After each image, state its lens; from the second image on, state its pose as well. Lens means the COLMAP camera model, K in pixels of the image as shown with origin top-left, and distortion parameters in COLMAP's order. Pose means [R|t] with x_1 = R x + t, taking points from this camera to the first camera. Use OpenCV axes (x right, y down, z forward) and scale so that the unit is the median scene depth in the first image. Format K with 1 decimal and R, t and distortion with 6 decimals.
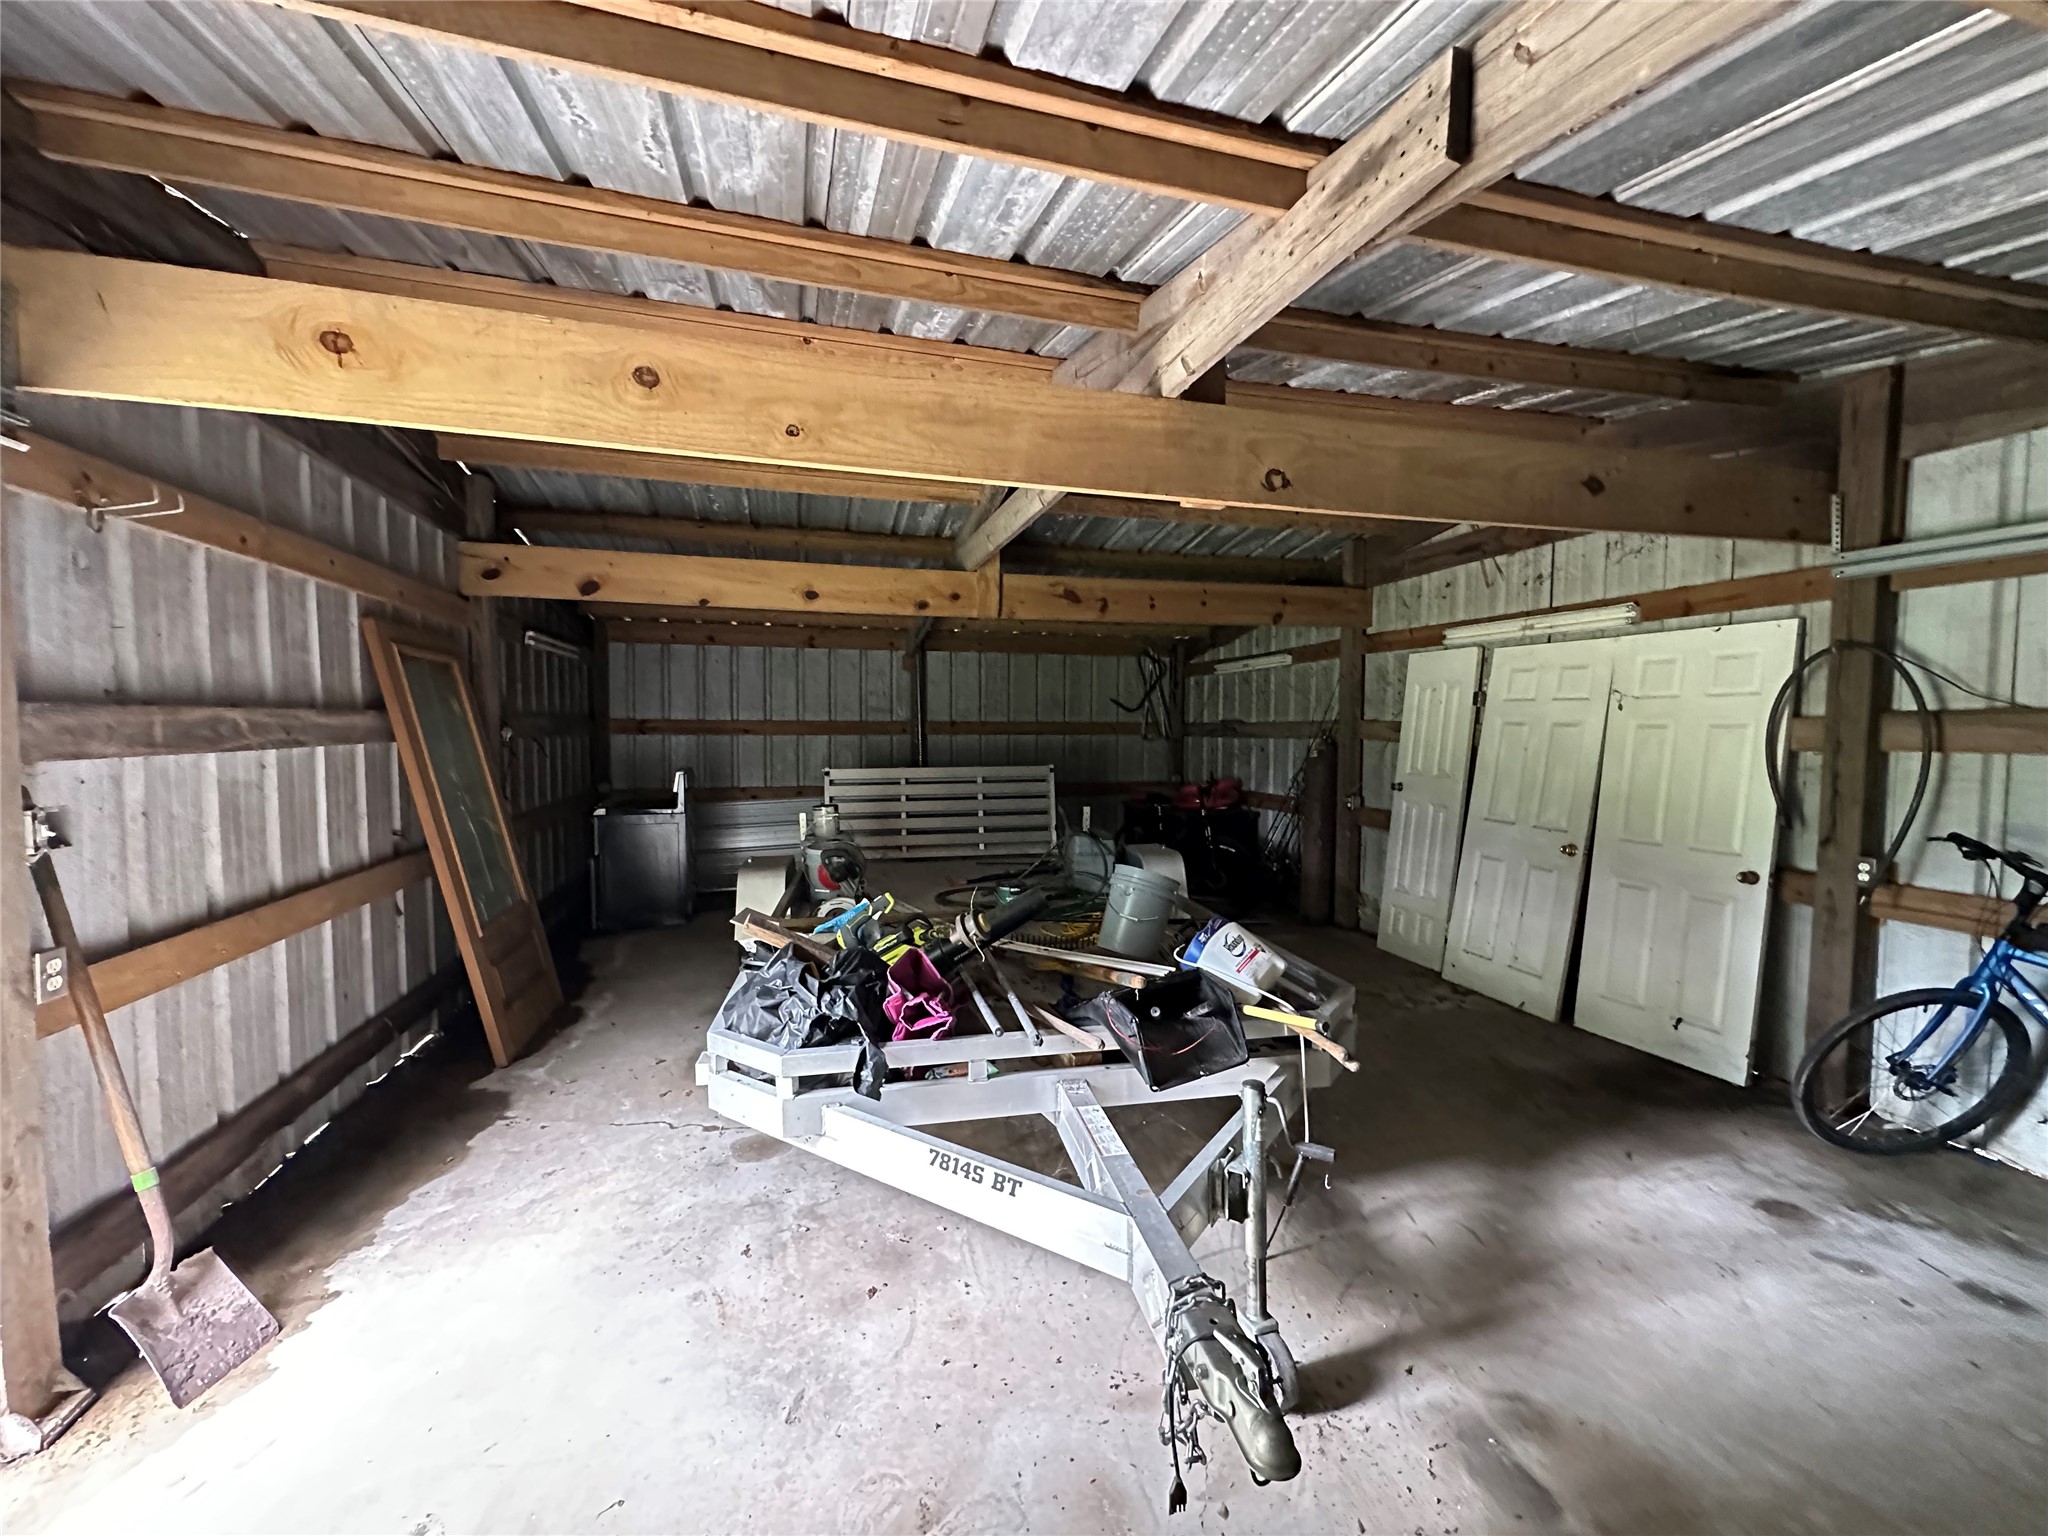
lens RADIAL K [[815.7, 0, 1024.0], [0, 815.7, 768.0], [0, 0, 1]] dist [-0.002116, 0.000608]
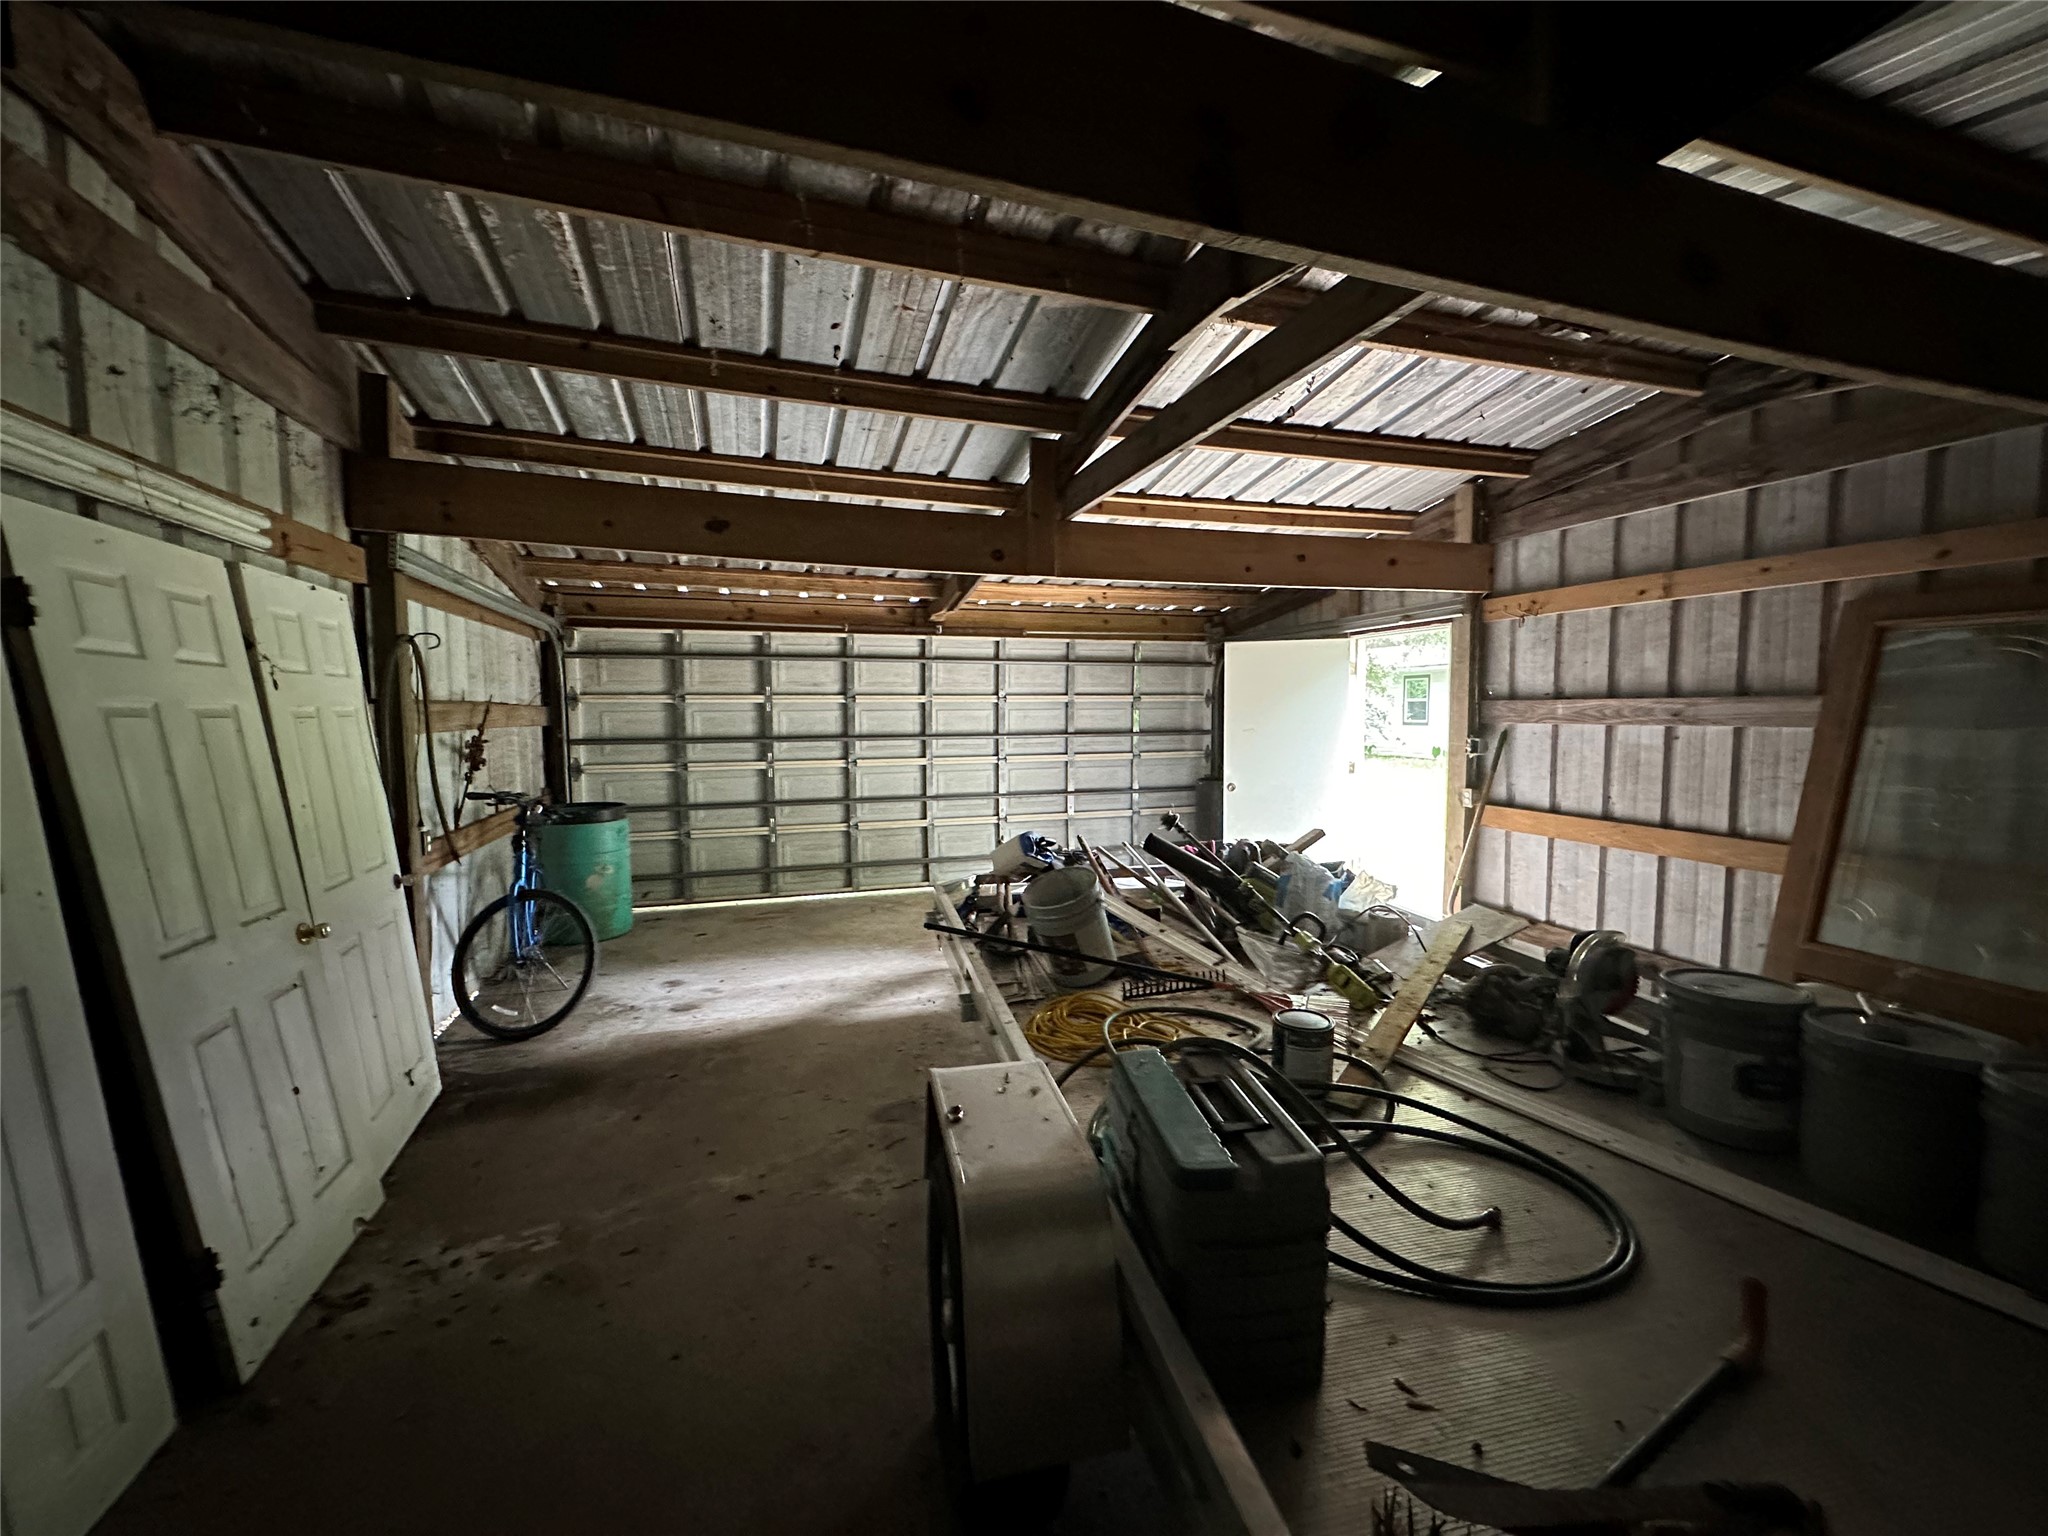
lens RADIAL K [[815.7, 0, 1024.0], [0, 815.7, 768.0], [0, 0, 1]] dist [-0.002116, 0.000608]
pose [[-0.999260, 0.003213, -0.038325, 0.283993], [-0.001669, 0.991940, 0.126694, -0.132070], [0.038423, 0.126664, -0.991201, 2.365304]]
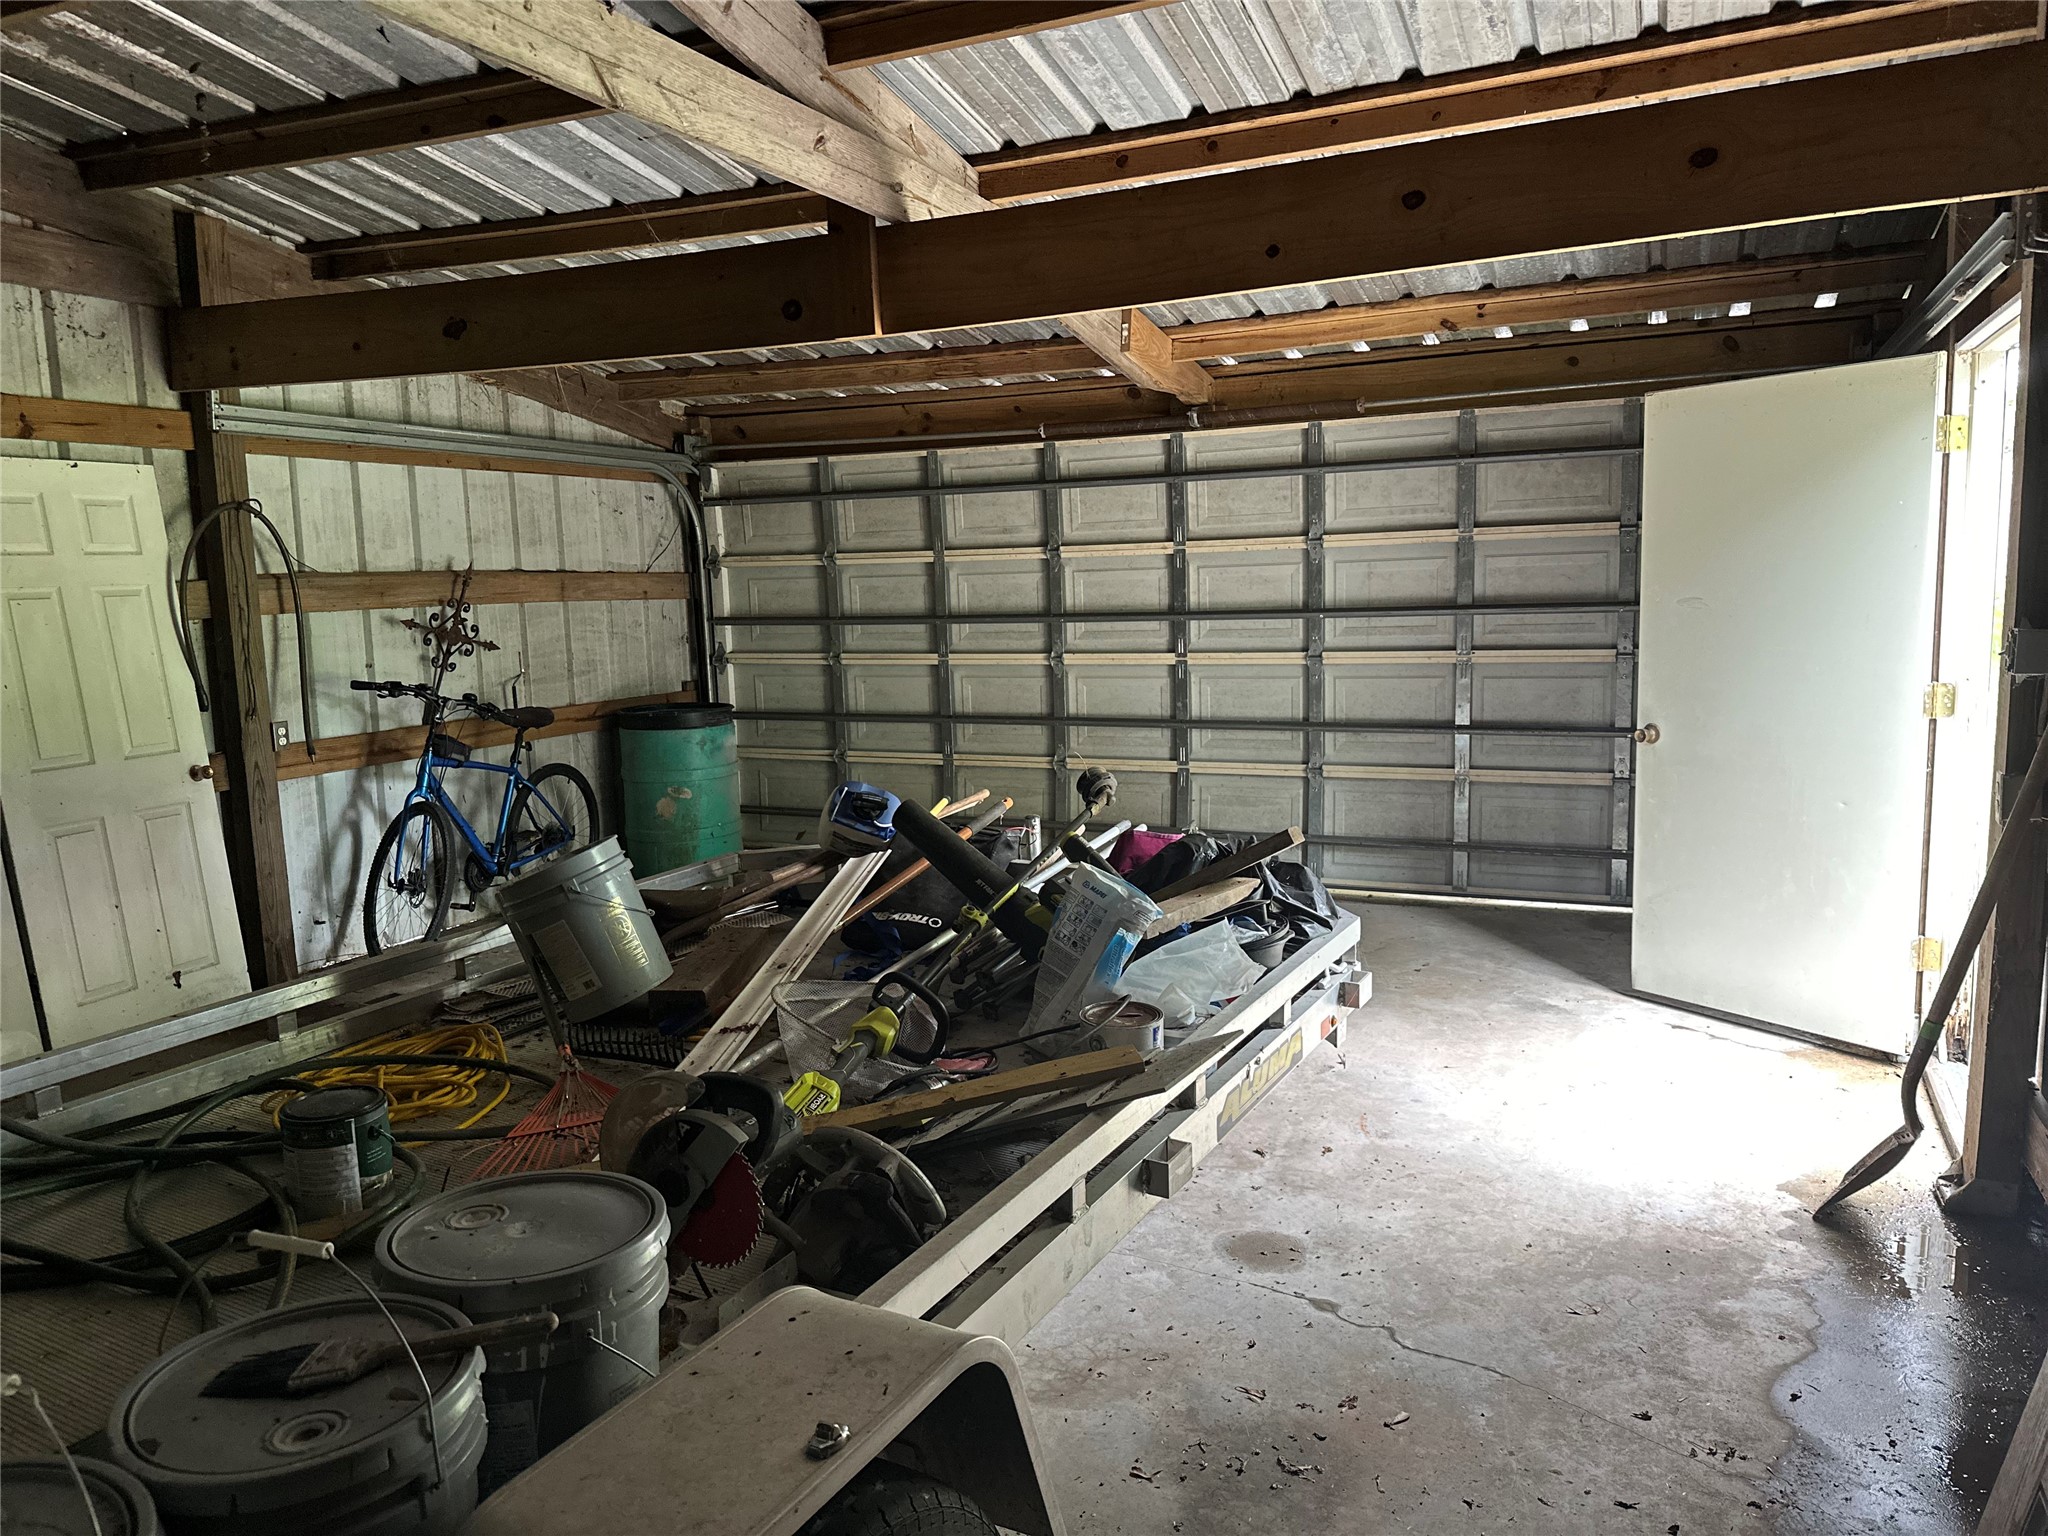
lens RADIAL K [[1474.0, 0, 996.9], [0, 1474.0, 765.3], [0, 0, 1]] dist [0.125426, -0.001558]
pose [[-0.757529, -0.067798, 0.649271, -0.938541], [0.060933, 0.982907, 0.173729, -0.118614], [-0.649951, 0.171167, -0.740449, 2.020221]]
